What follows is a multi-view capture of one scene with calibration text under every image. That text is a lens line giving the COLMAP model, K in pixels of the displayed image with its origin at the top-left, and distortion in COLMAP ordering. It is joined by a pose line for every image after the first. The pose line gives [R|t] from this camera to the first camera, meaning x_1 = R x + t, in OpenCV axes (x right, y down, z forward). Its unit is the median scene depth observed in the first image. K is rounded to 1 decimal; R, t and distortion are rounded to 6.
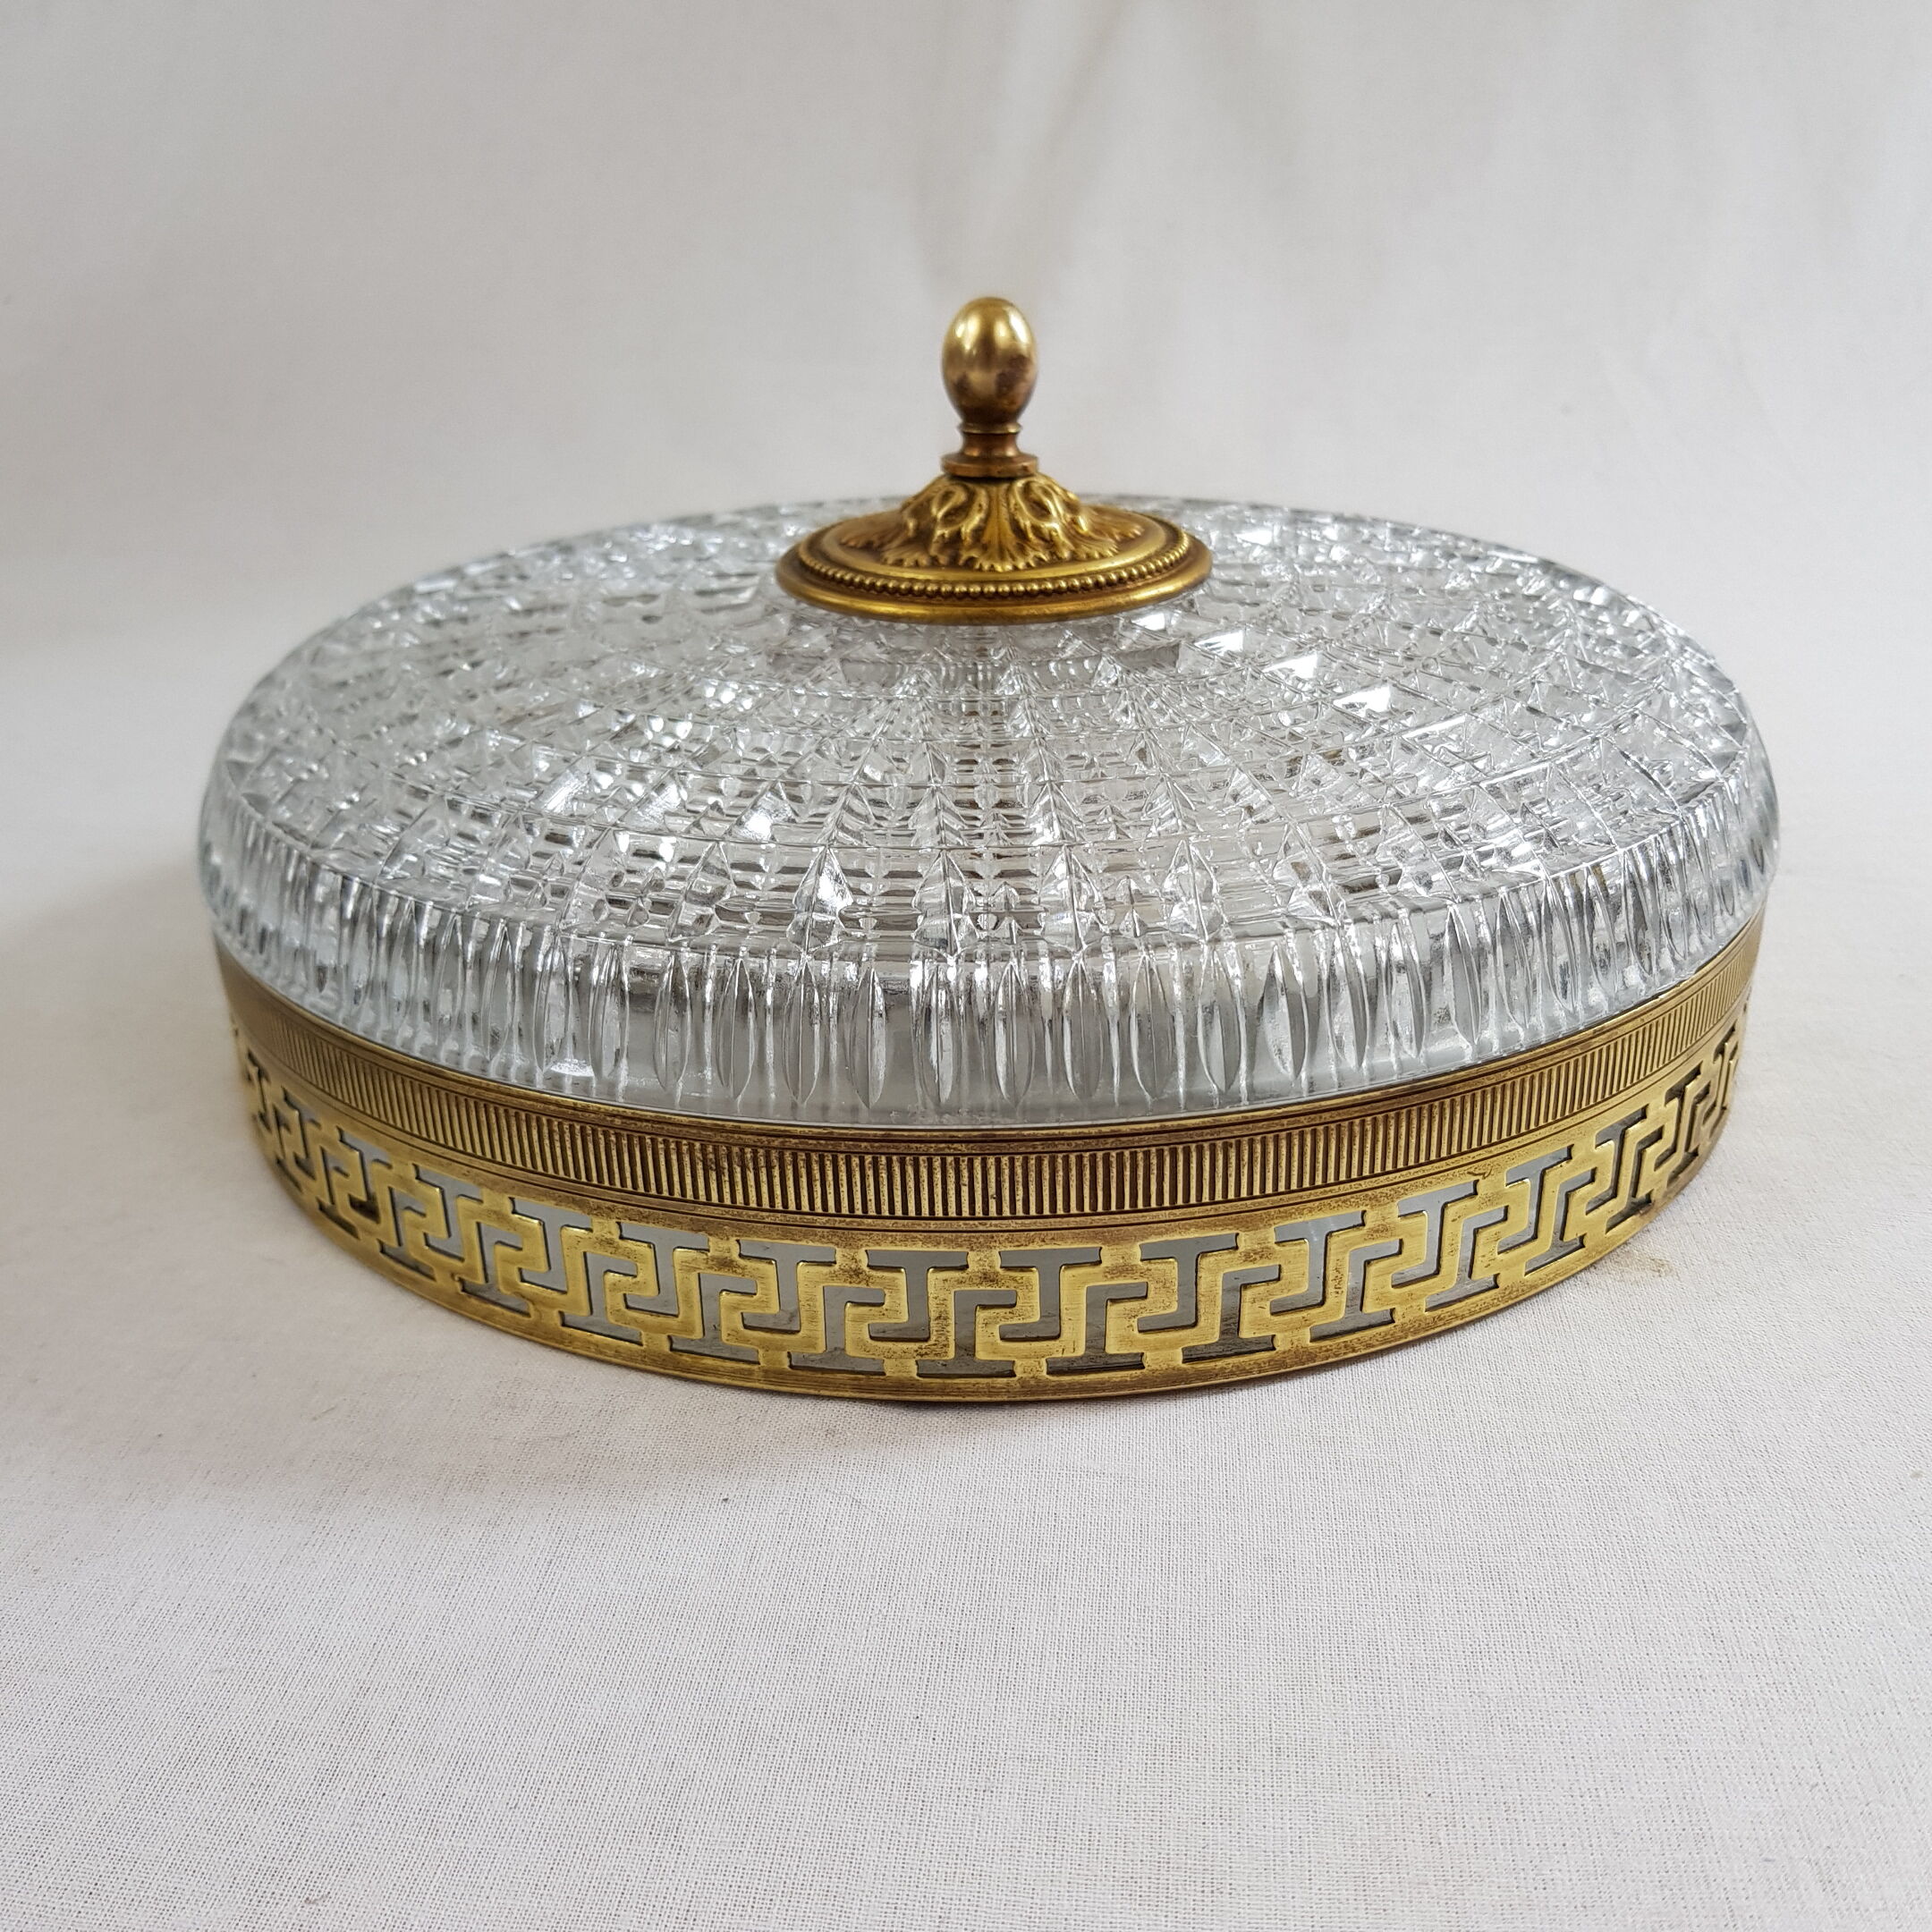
lens RADIAL K [[2155.8, 0, 973.1], [0, 2155.8, 954.0], [0, 0, 1]] dist [0.023436, 0.000000]
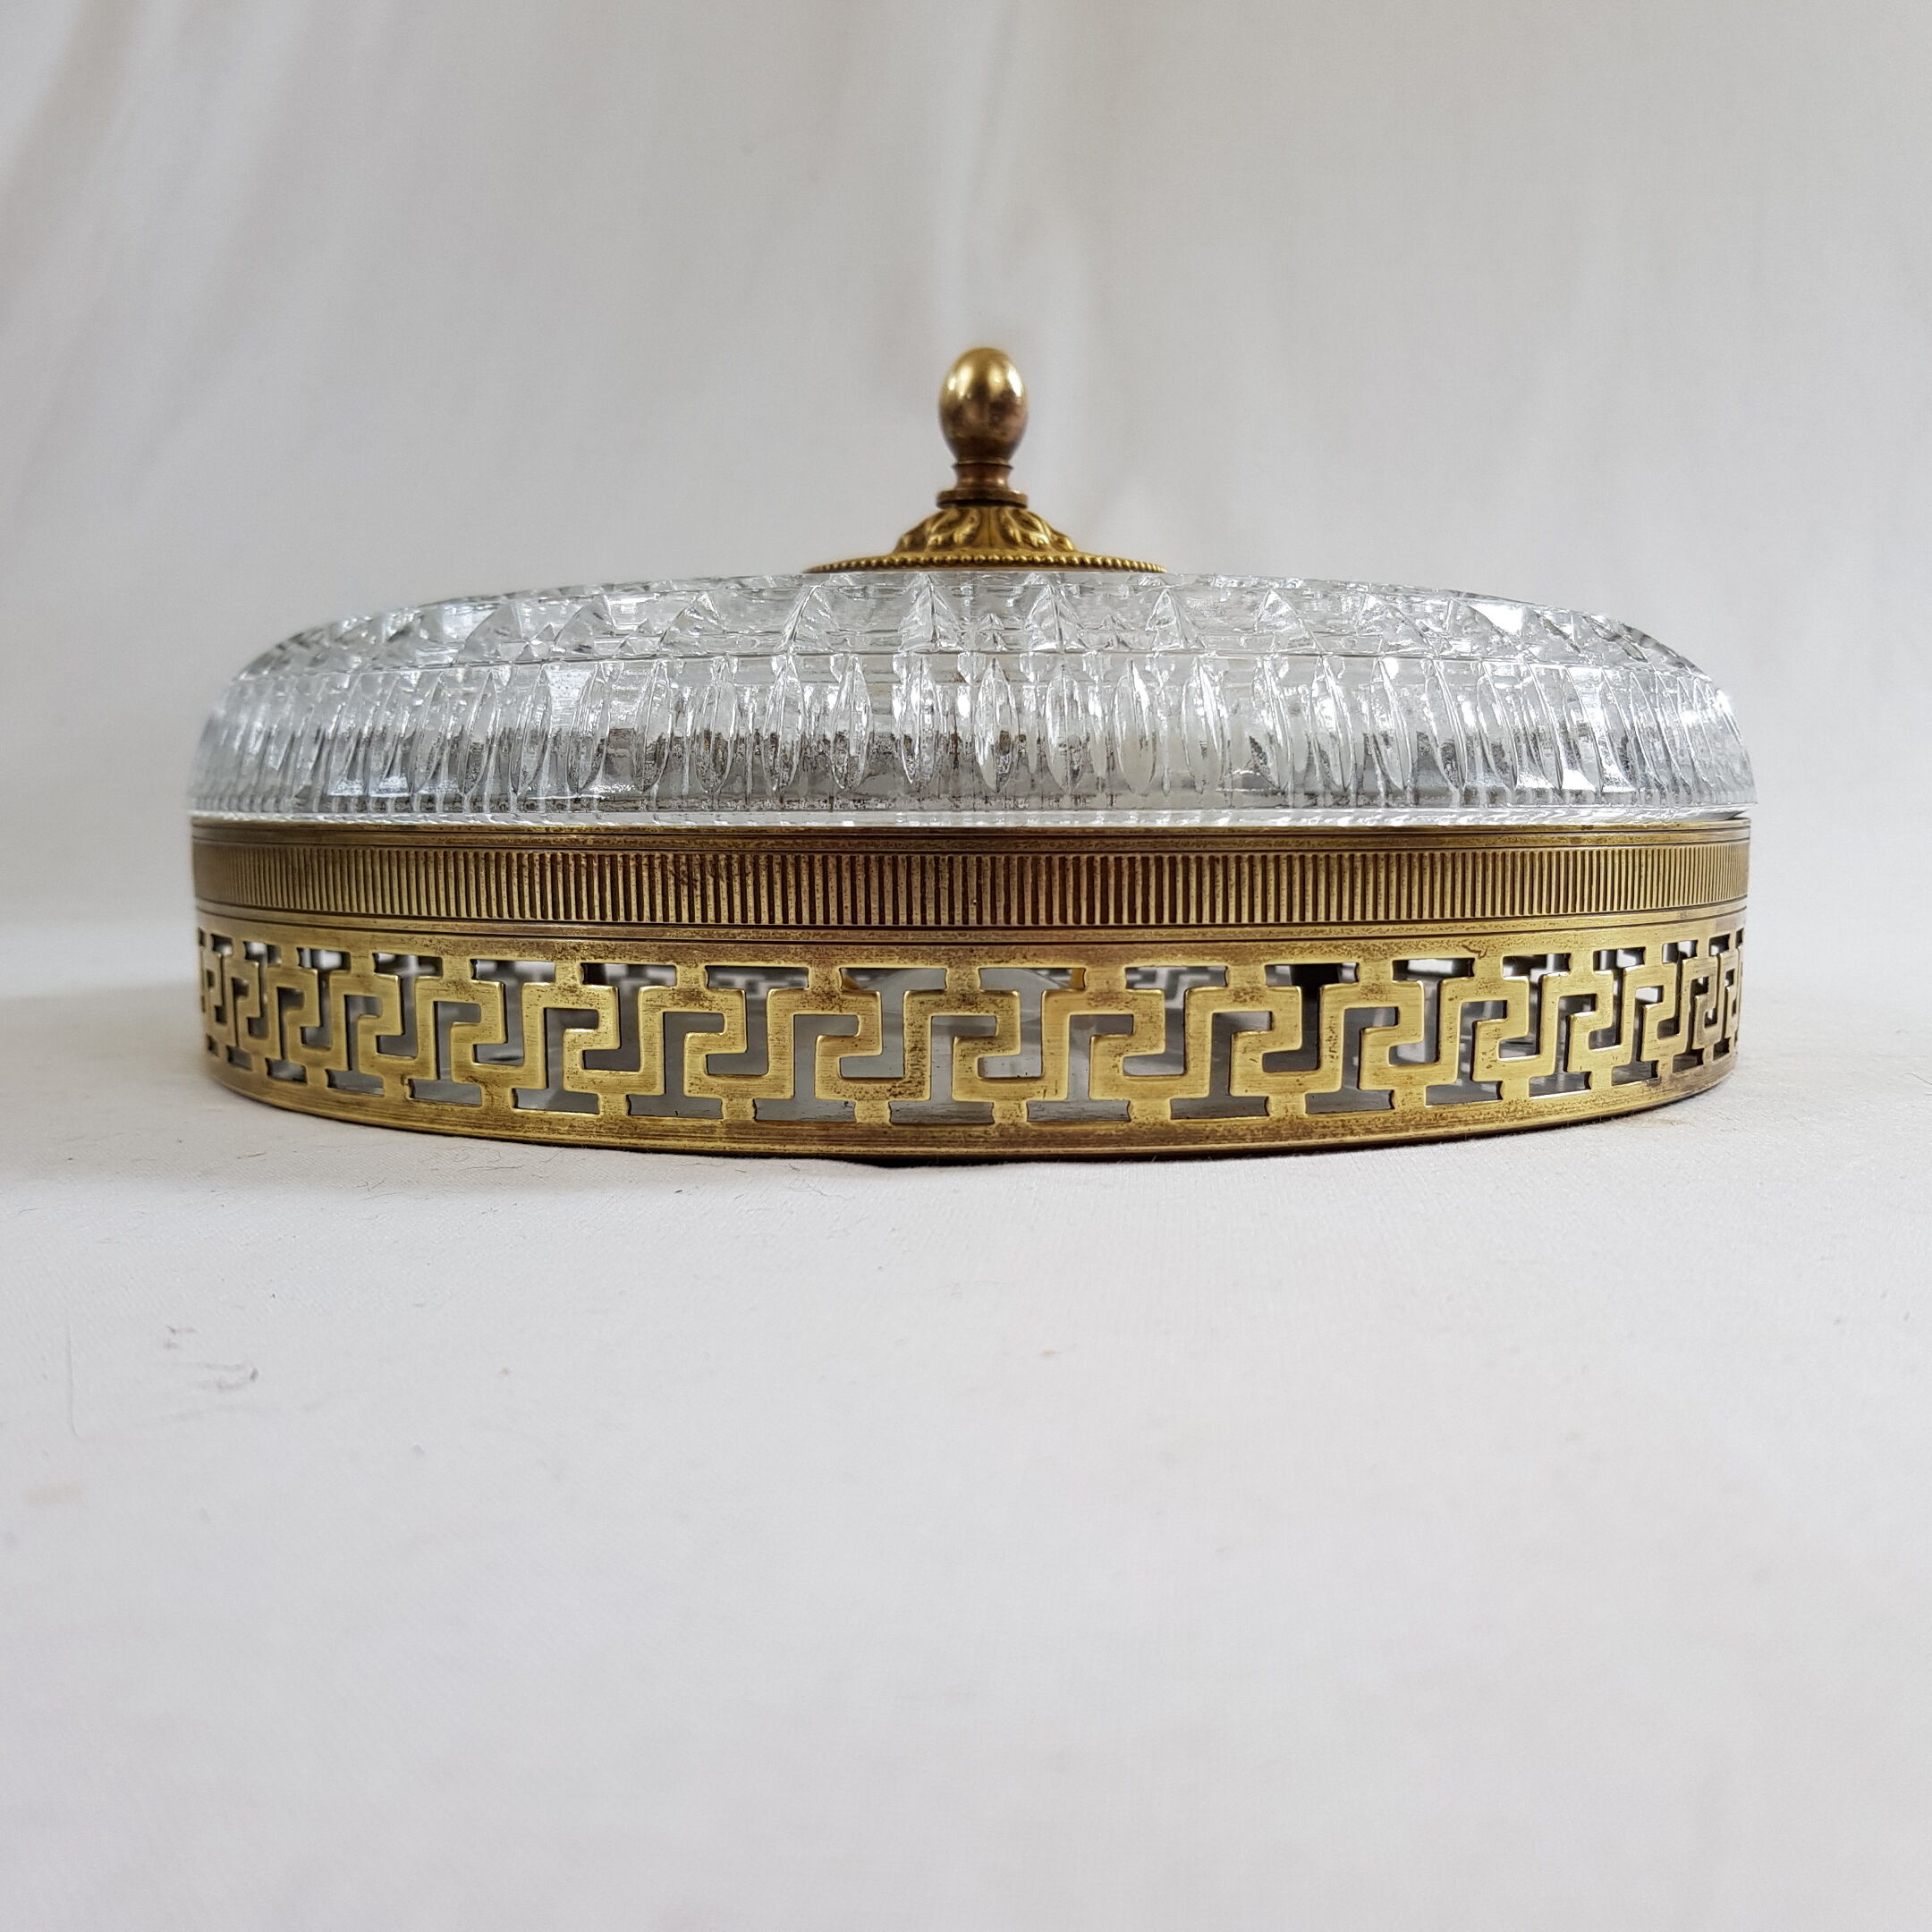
lens RADIAL K [[2155.8, 0, 986.7], [0, 2155.8, 1006.9], [0, 0, 1]] dist [0.023436, 0.000000]
pose [[0.999814, 0.017900, 0.007219, 0.008733], [-0.014866, 0.952716, -0.303498, 0.429766], [-0.012311, 0.303334, 0.952805, 0.087816]]
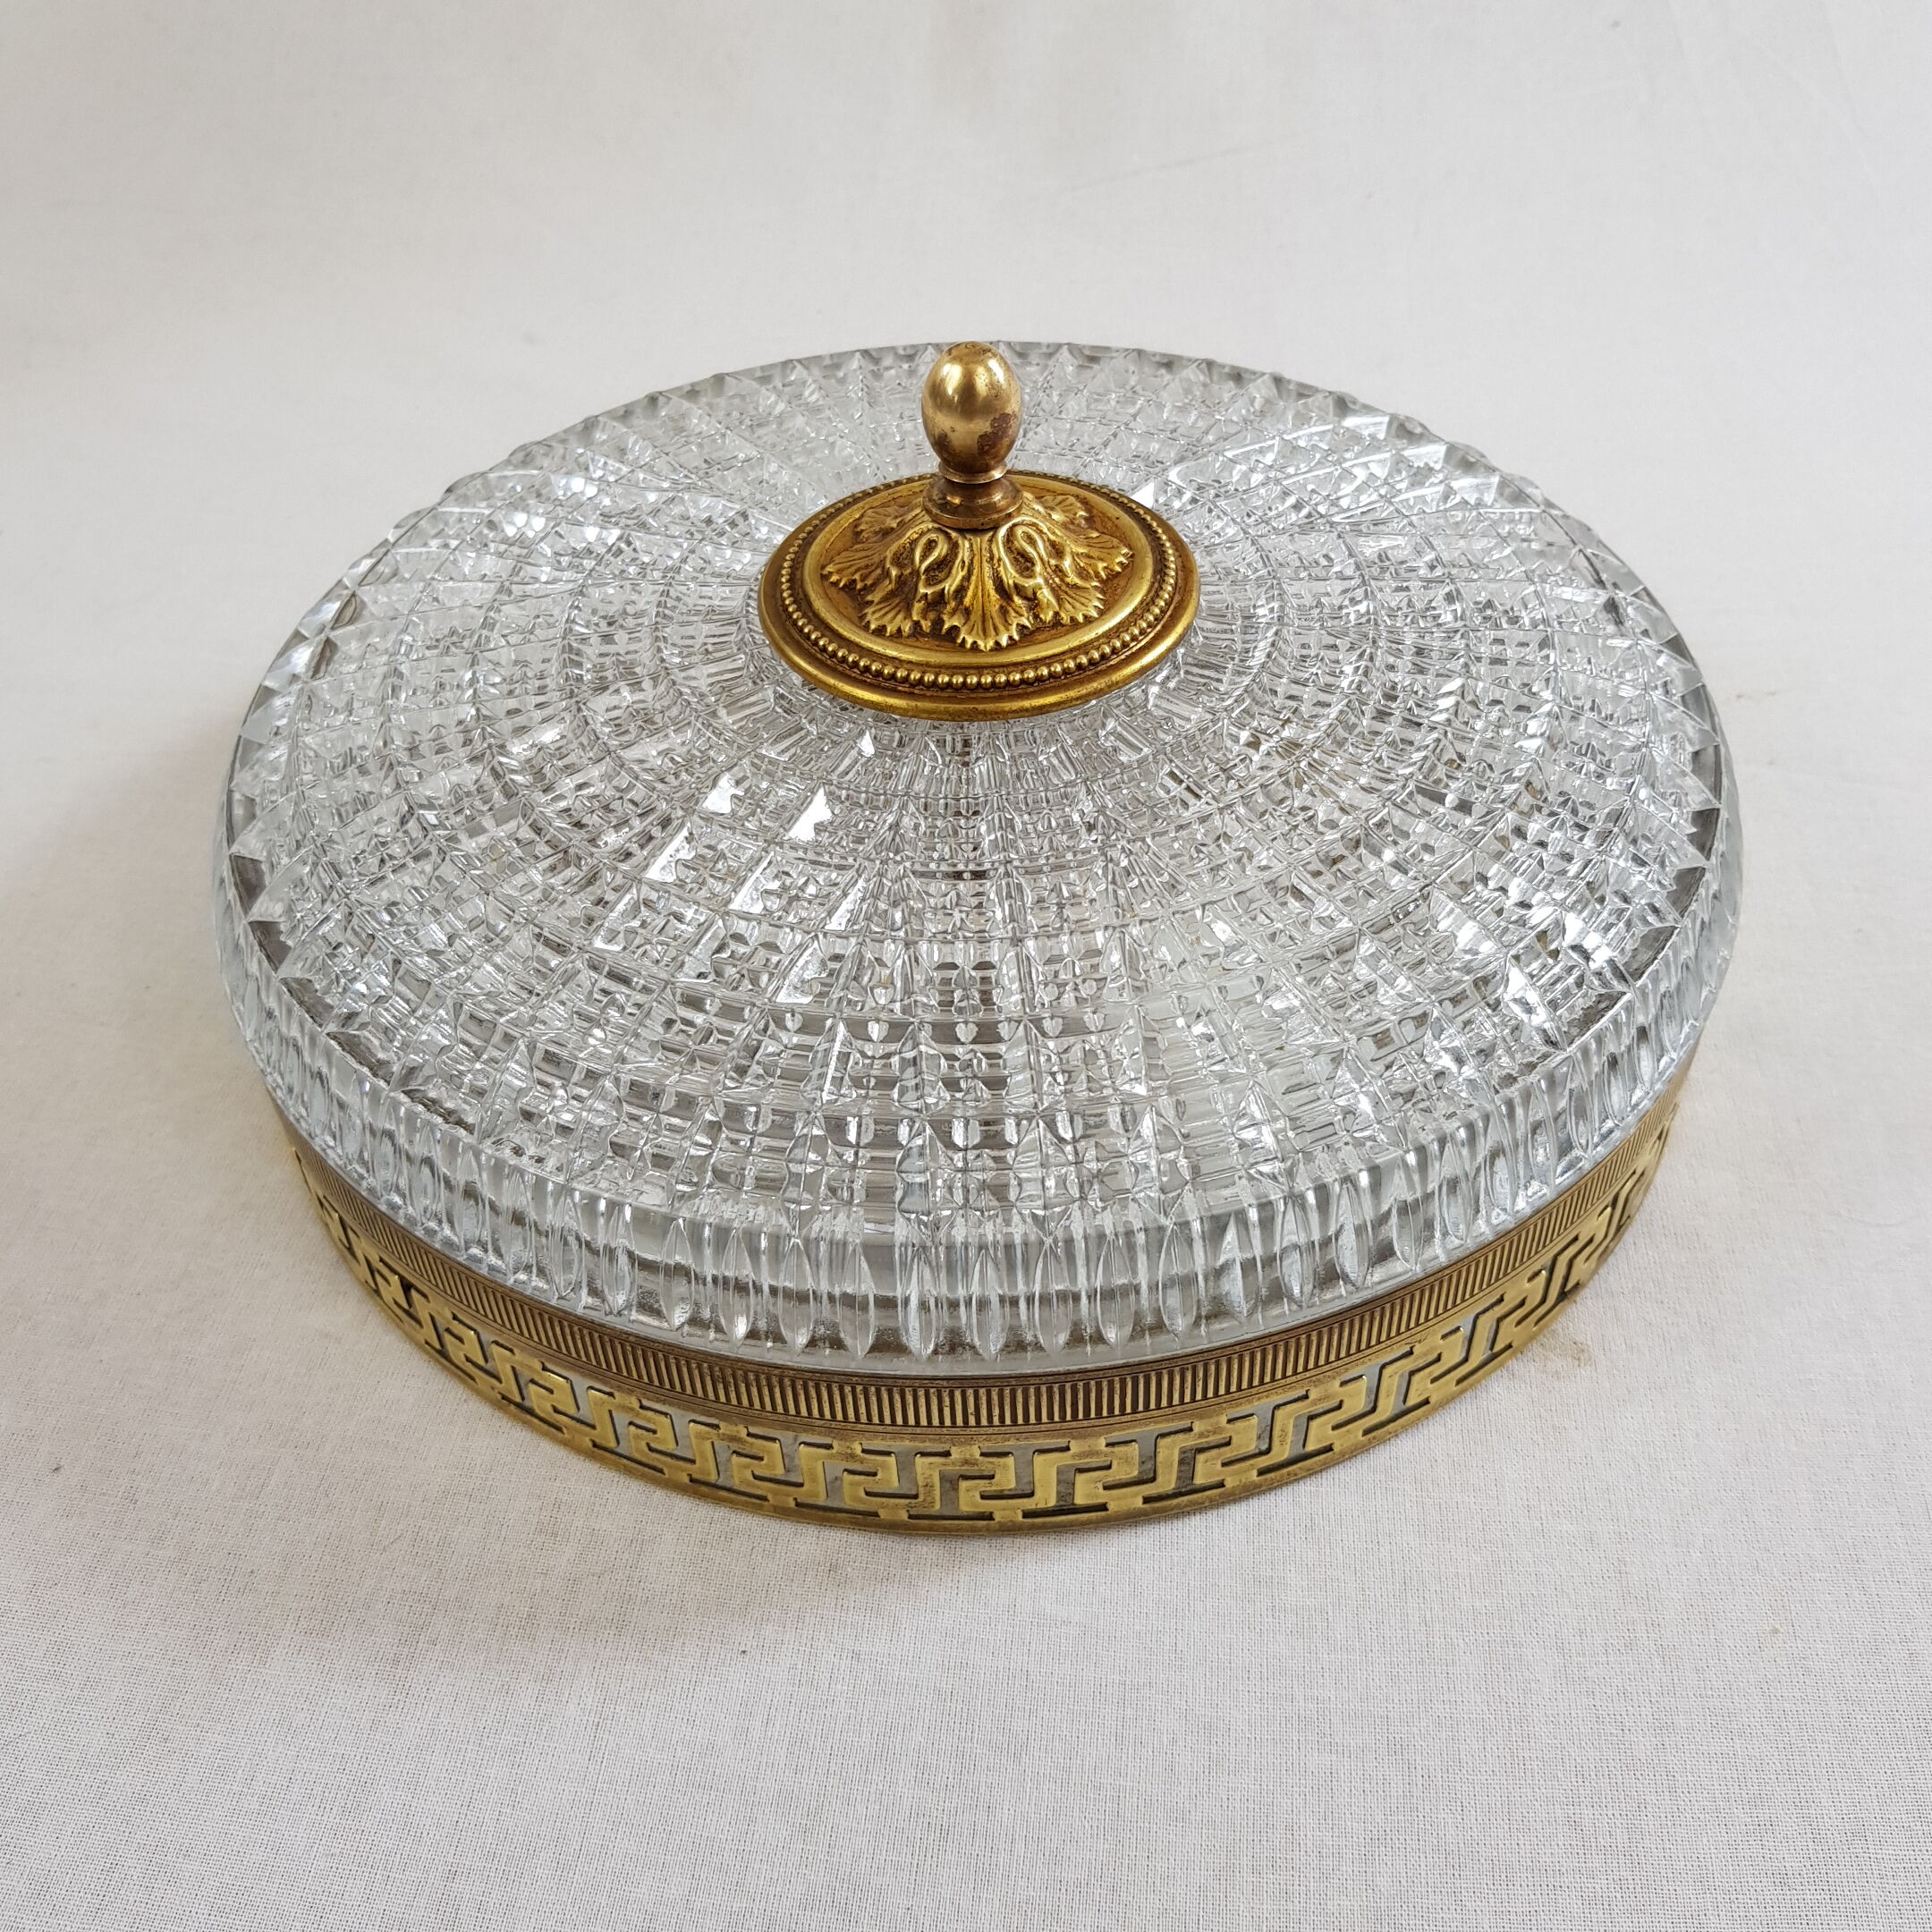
lens RADIAL K [[2155.8, 0, 961.0], [0, 2155.8, 959.6], [0, 0, 1]] dist [0.023436, 0.000000]
pose [[0.999893, -0.004894, -0.013788, 0.019102], [0.009076, 0.946620, 0.322224, -0.447814], [0.011476, -0.322315, 0.946563, 0.017454]]
